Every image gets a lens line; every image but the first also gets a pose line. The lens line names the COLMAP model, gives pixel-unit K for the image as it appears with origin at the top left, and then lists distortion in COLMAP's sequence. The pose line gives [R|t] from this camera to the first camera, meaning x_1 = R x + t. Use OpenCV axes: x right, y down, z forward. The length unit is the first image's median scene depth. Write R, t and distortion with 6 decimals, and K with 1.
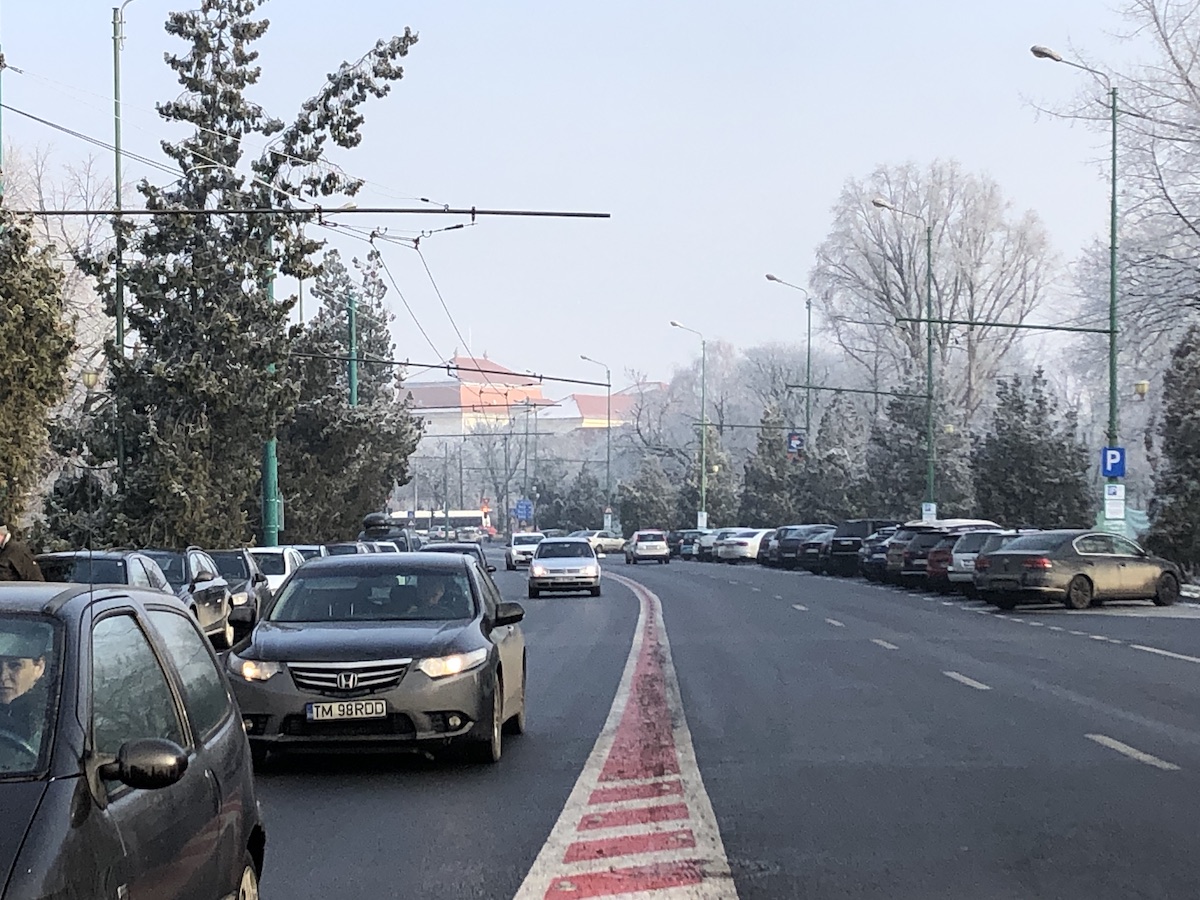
lens RADIAL K [[2856.1, 0, 577.2], [0, 2856.1, 420.9], [0, 0, 1]] dist [0.263034, -1.054012]
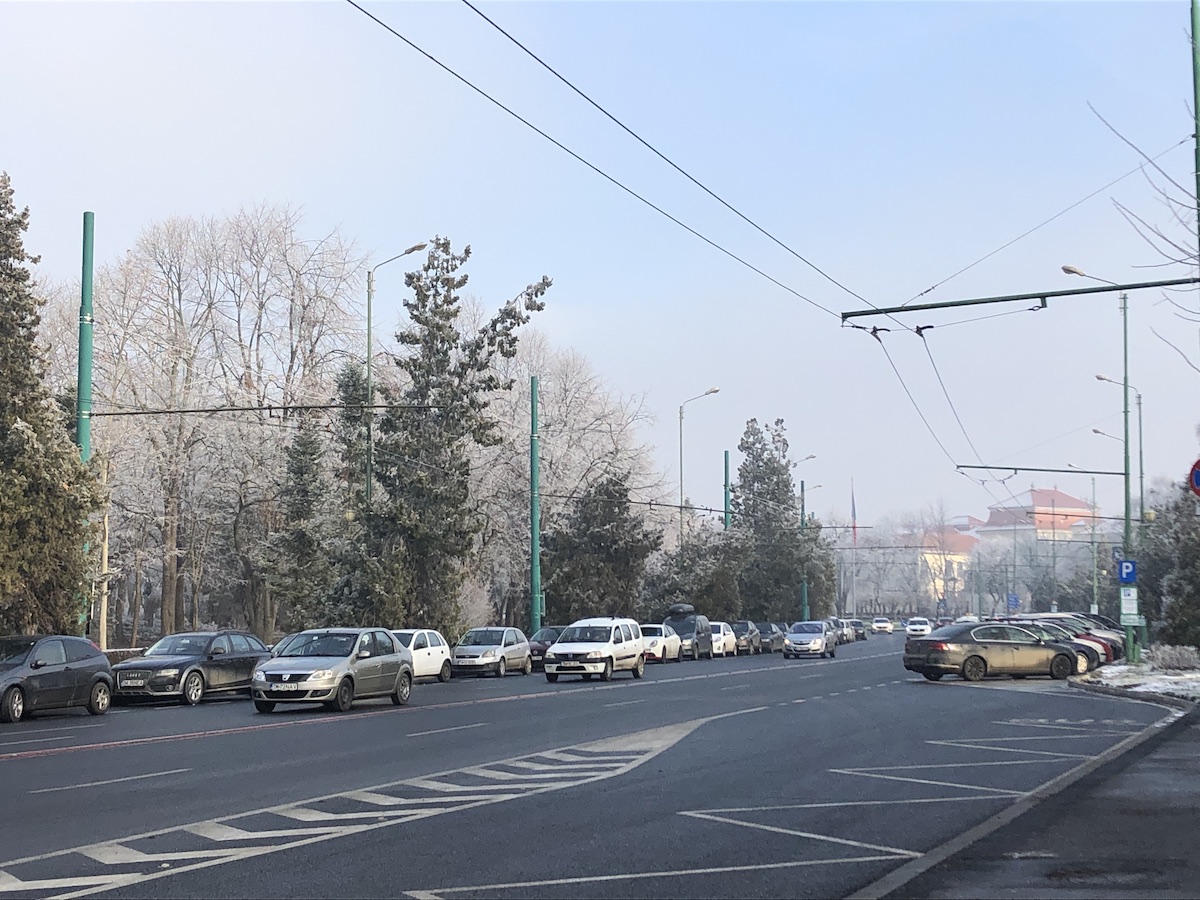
lens RADIAL K [[2013.9, 0, 597.1], [0, 2013.9, 422.2], [0, 0, 1]] dist [0.259679, -1.128164]
pose [[0.957407, -0.020530, -0.288010, 0.259619], [0.004631, 0.998433, -0.055774, -0.003777], [0.288703, 0.052065, 0.956002, 0.018788]]
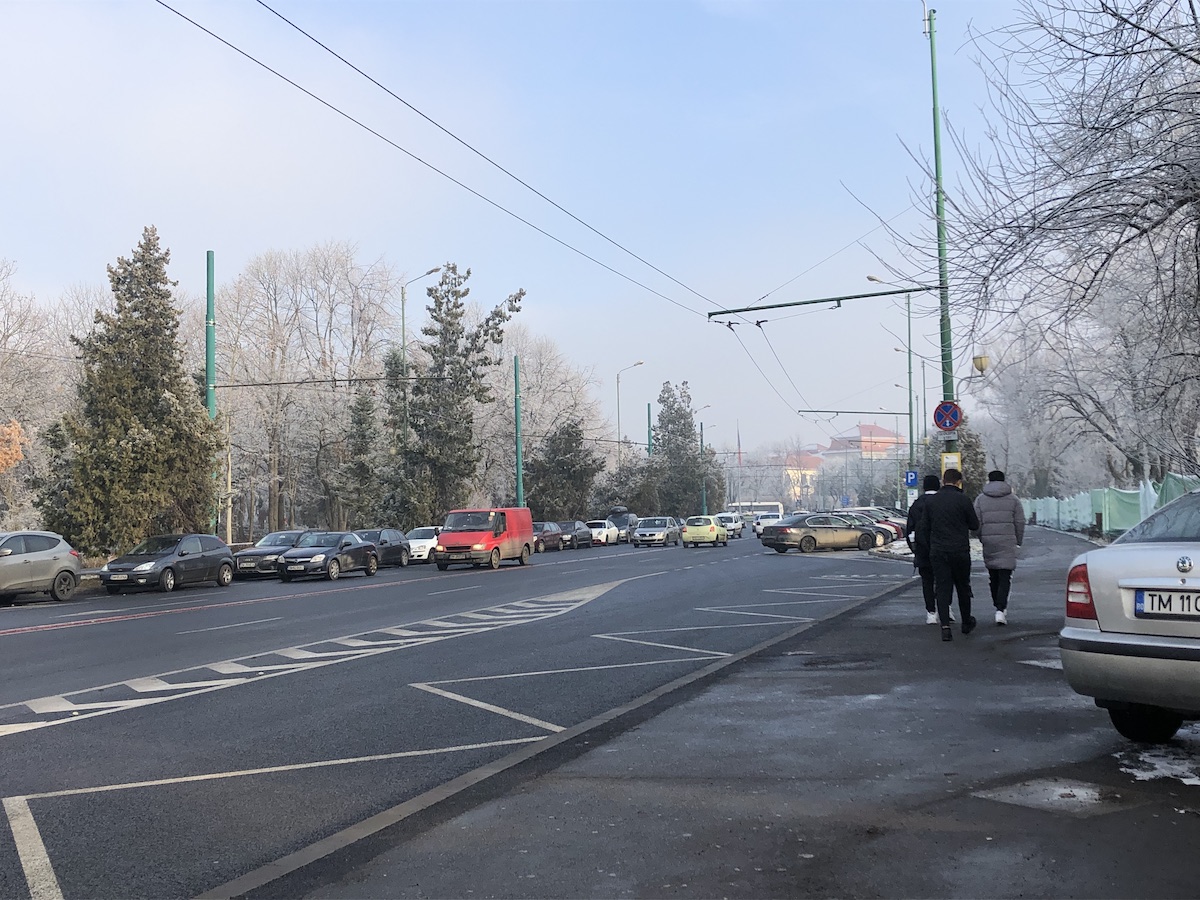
lens RADIAL K [[1371.5, 0, 598.6], [0, 1371.5, 423.3], [0, 0, 1]] dist [0.236174, -0.925574]
pose [[0.963259, -0.029515, -0.266948, 0.271836], [0.023059, 0.999362, -0.027288, -0.003510], [0.267583, 0.020130, 0.963325, 0.002727]]
